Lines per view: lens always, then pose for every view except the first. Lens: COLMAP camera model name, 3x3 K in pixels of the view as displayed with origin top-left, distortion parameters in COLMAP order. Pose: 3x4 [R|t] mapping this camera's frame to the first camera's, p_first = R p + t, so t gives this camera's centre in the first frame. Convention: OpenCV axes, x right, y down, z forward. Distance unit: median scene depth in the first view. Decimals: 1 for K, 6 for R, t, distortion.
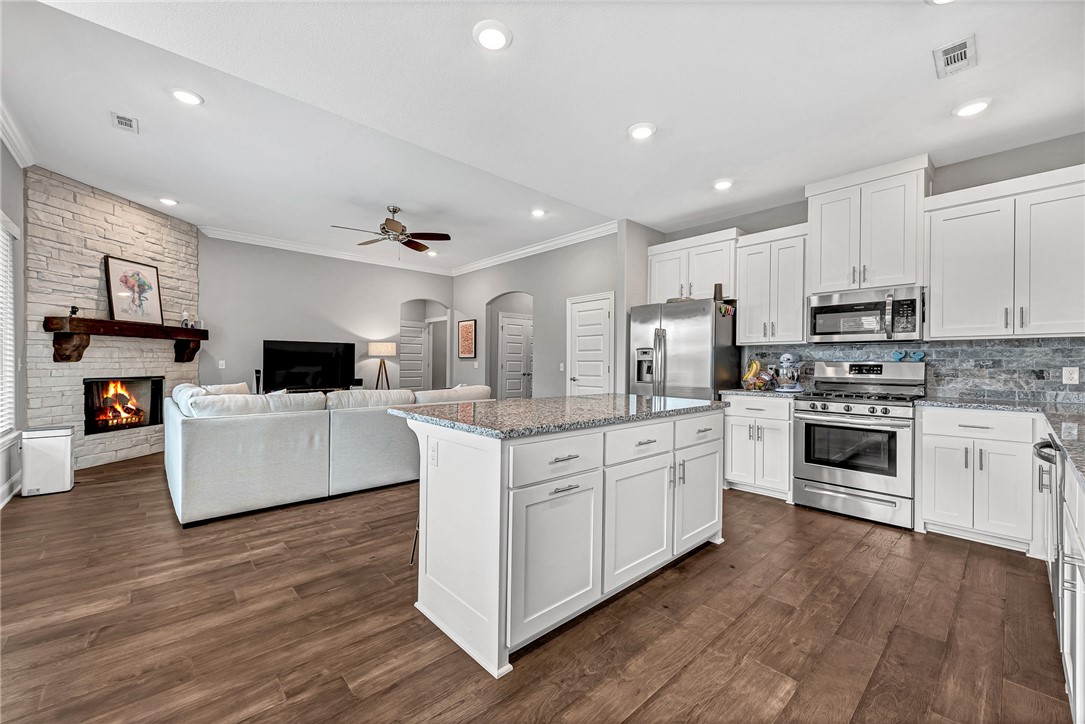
lens RADIAL K [[429.8, 0, 544.3], [0, 429.8, 364.5], [0, 0, 1]] dist [0.010986, -0.002832]
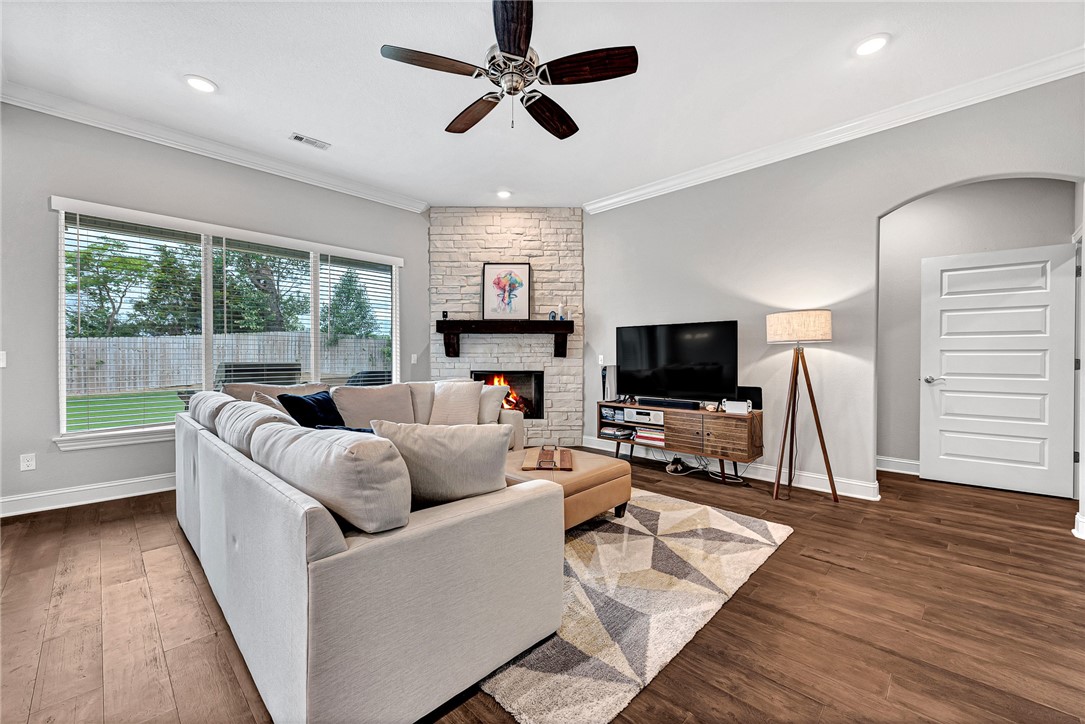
lens RADIAL K [[429.8, 0, 541.9], [0, 429.8, 359.6], [0, 0, 1]] dist [0.010986, -0.002832]
pose [[0.060223, 0.000546, -0.998185, 0.131225], [-0.003496, 0.999994, 0.000336, 0.000237], [0.998179, 0.003470, 0.060224, 1.156248]]
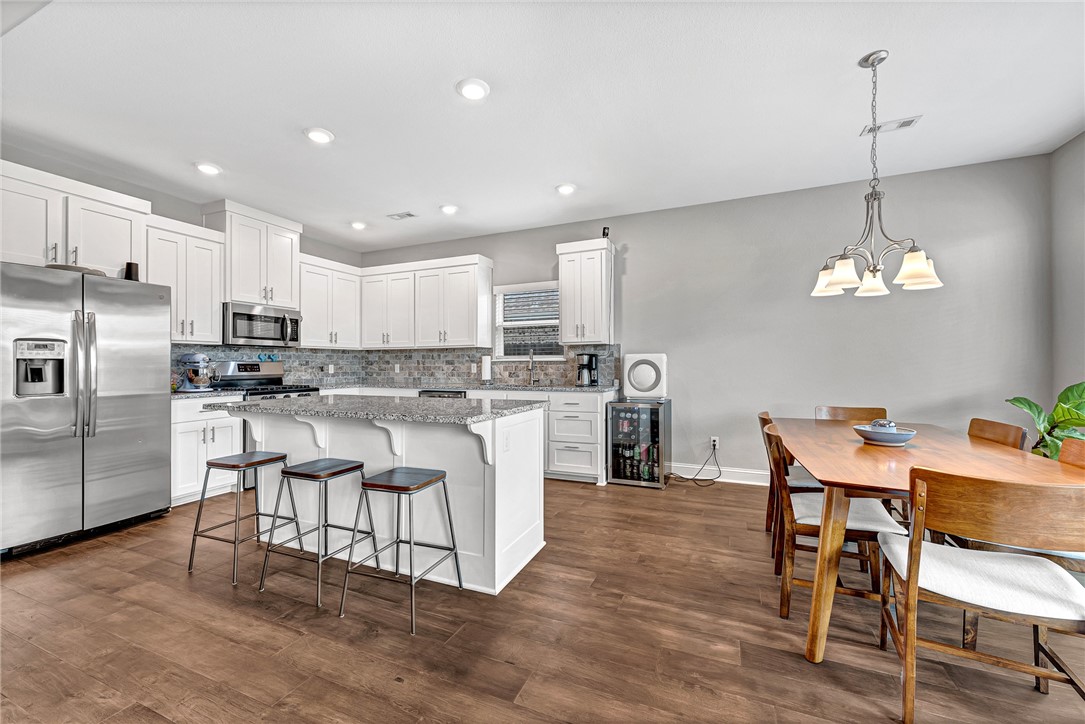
lens RADIAL K [[429.8, 0, 537.6], [0, 429.8, 360.5], [0, 0, 1]] dist [0.010986, -0.002832]
pose [[-0.400570, 0.002649, 0.916262, -0.582071], [0.004142, 0.999991, -0.001080, -0.003961], [-0.916257, 0.003363, -0.400577, 0.593298]]
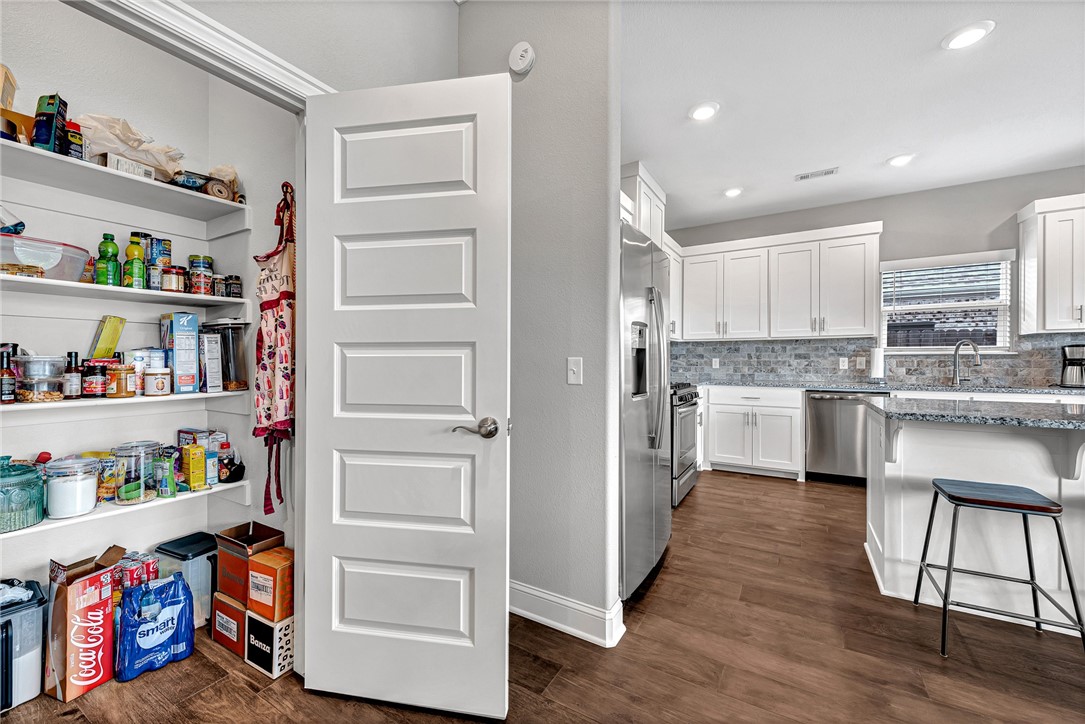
lens RADIAL K [[429.8, 0, 540.0], [0, 429.8, 362.5], [0, 0, 1]] dist [0.010986, -0.002832]
pose [[-0.286004, -0.012895, 0.958142, -0.174247], [0.001461, 0.999902, 0.013893, -0.001223], [-0.958227, 0.005374, -0.285957, 1.203498]]
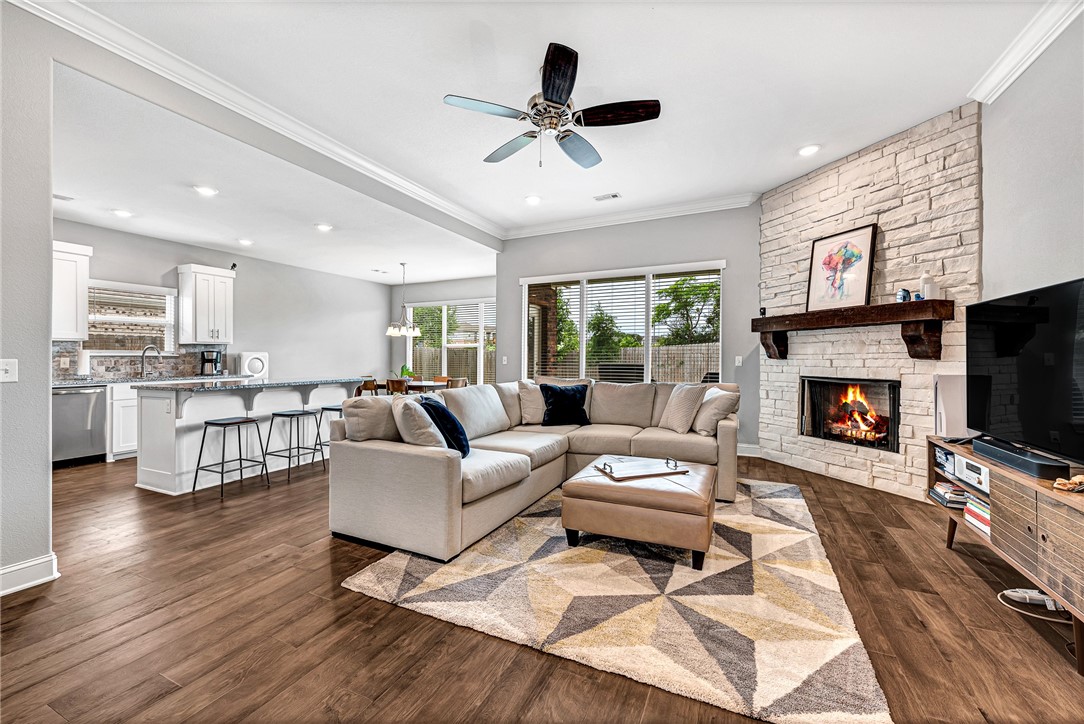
lens RADIAL K [[429.4, 0, 544.6], [0, 429.4, 359.9], [0, 0, 1]] dist [0.010986, -0.002832]
pose [[-0.923061, -0.003518, -0.384637, -0.161473], [-0.005983, 0.999969, 0.005214, -0.005817], [0.384606, 0.007115, -0.923053, 1.720592]]
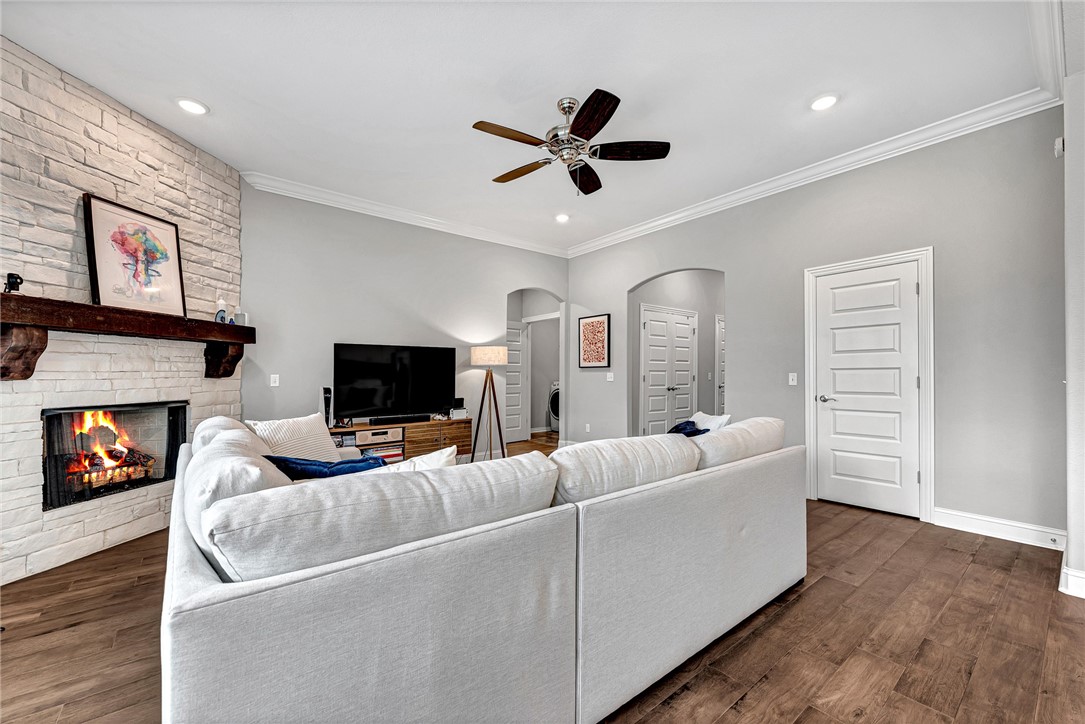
lens RADIAL K [[429.8, 0, 549.7], [0, 429.8, 368.4], [0, 0, 1]] dist [0.010986, -0.002832]
pose [[0.998376, -0.012173, -0.055646, -0.394244], [0.011272, 0.999801, -0.016479, -0.003799], [0.055836, 0.015825, 0.998315, 0.495699]]
